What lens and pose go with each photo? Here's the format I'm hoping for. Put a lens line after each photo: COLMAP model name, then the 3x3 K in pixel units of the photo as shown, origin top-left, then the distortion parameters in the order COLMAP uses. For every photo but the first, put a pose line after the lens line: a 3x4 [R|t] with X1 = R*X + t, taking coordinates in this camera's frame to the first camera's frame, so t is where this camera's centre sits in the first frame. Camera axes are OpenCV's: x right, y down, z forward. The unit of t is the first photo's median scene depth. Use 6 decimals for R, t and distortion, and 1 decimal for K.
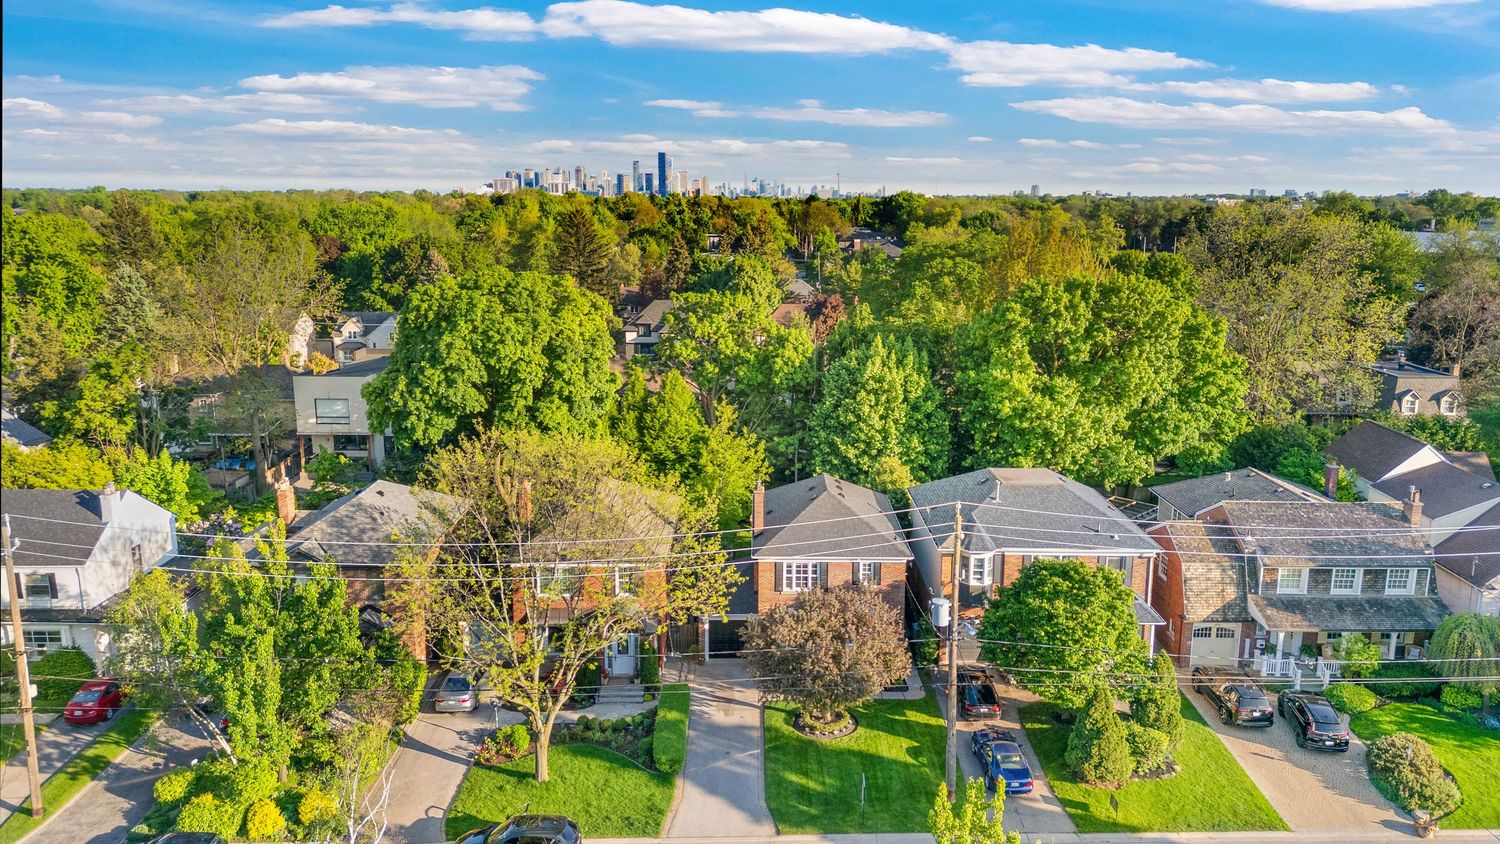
lens RADIAL K [[1081.8, 0, 771.9], [0, 1081.8, 395.3], [0, 0, 1]] dist [0.109988, -0.120562]
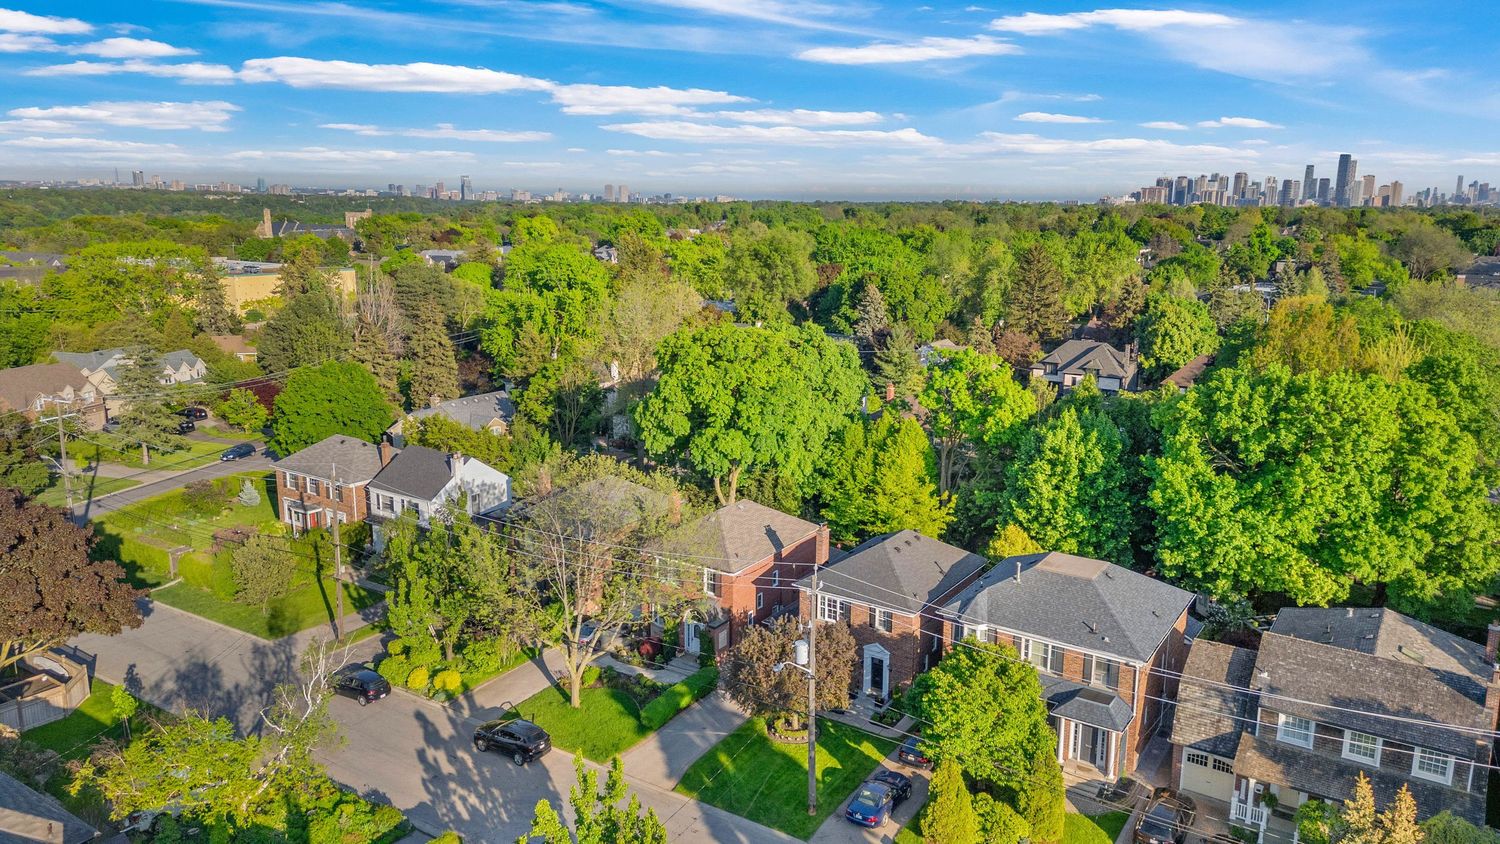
lens RADIAL K [[1166.1, 0, 845.5], [0, 1166.1, 387.8], [0, 0, 1]] dist [0.113873, -0.275660]
pose [[0.808479, 0.105518, -0.578989, 0.698476], [-0.107158, 0.993744, 0.031473, -0.106327], [0.578688, 0.036599, 0.814728, -0.032664]]
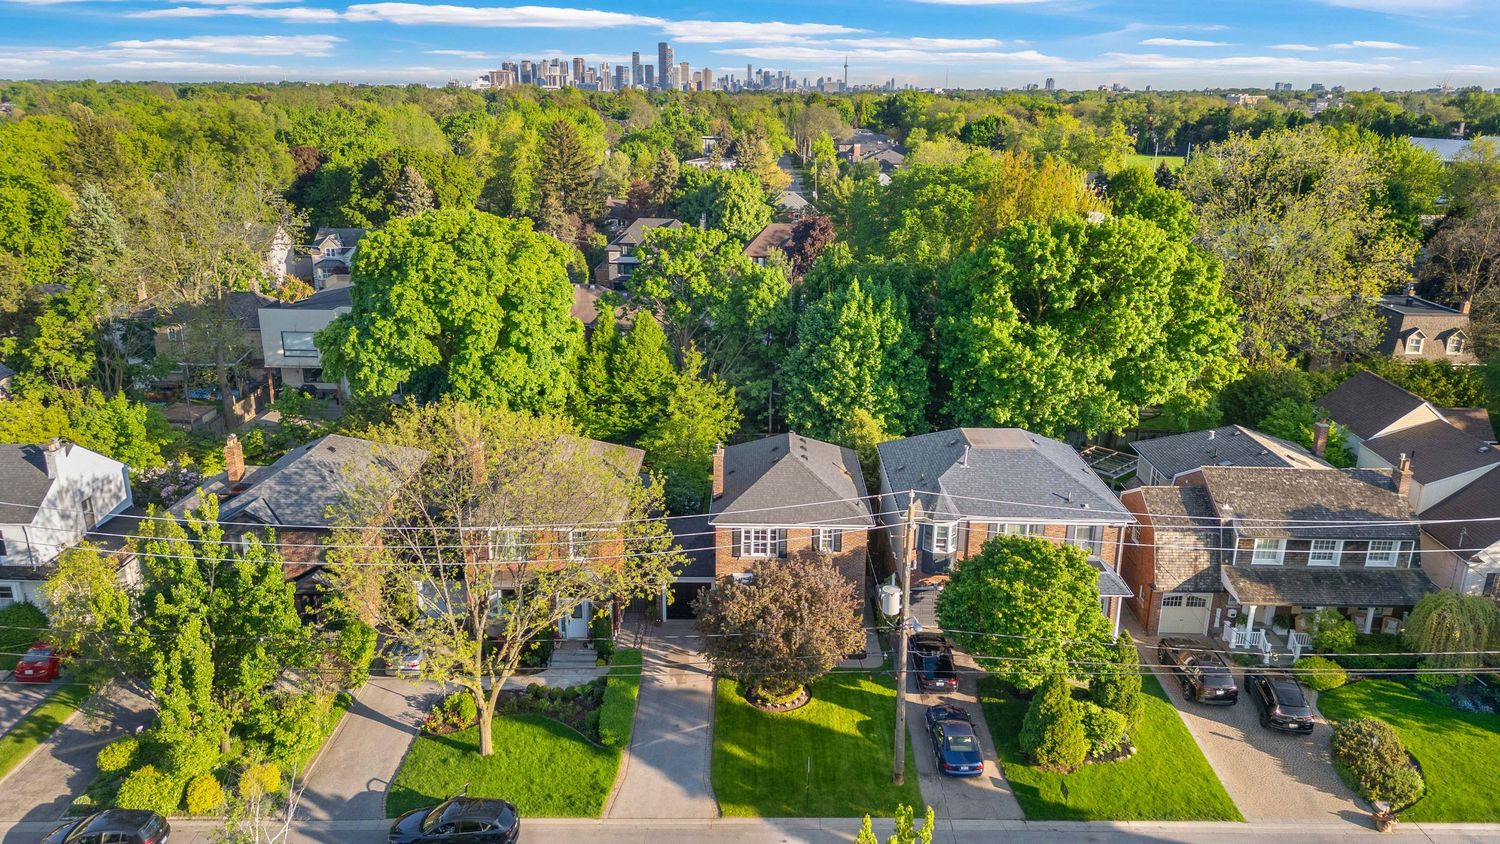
lens RADIAL K [[1076.1, 0, 752.4], [0, 1076.1, 390.7], [0, 0, 1]] dist [0.096789, -0.099206]
pose [[0.999542, 0.016027, -0.025680, 0.040652], [-0.013384, 0.994901, 0.099962, -0.061719], [0.027151, -0.099572, 0.994660, 0.045065]]
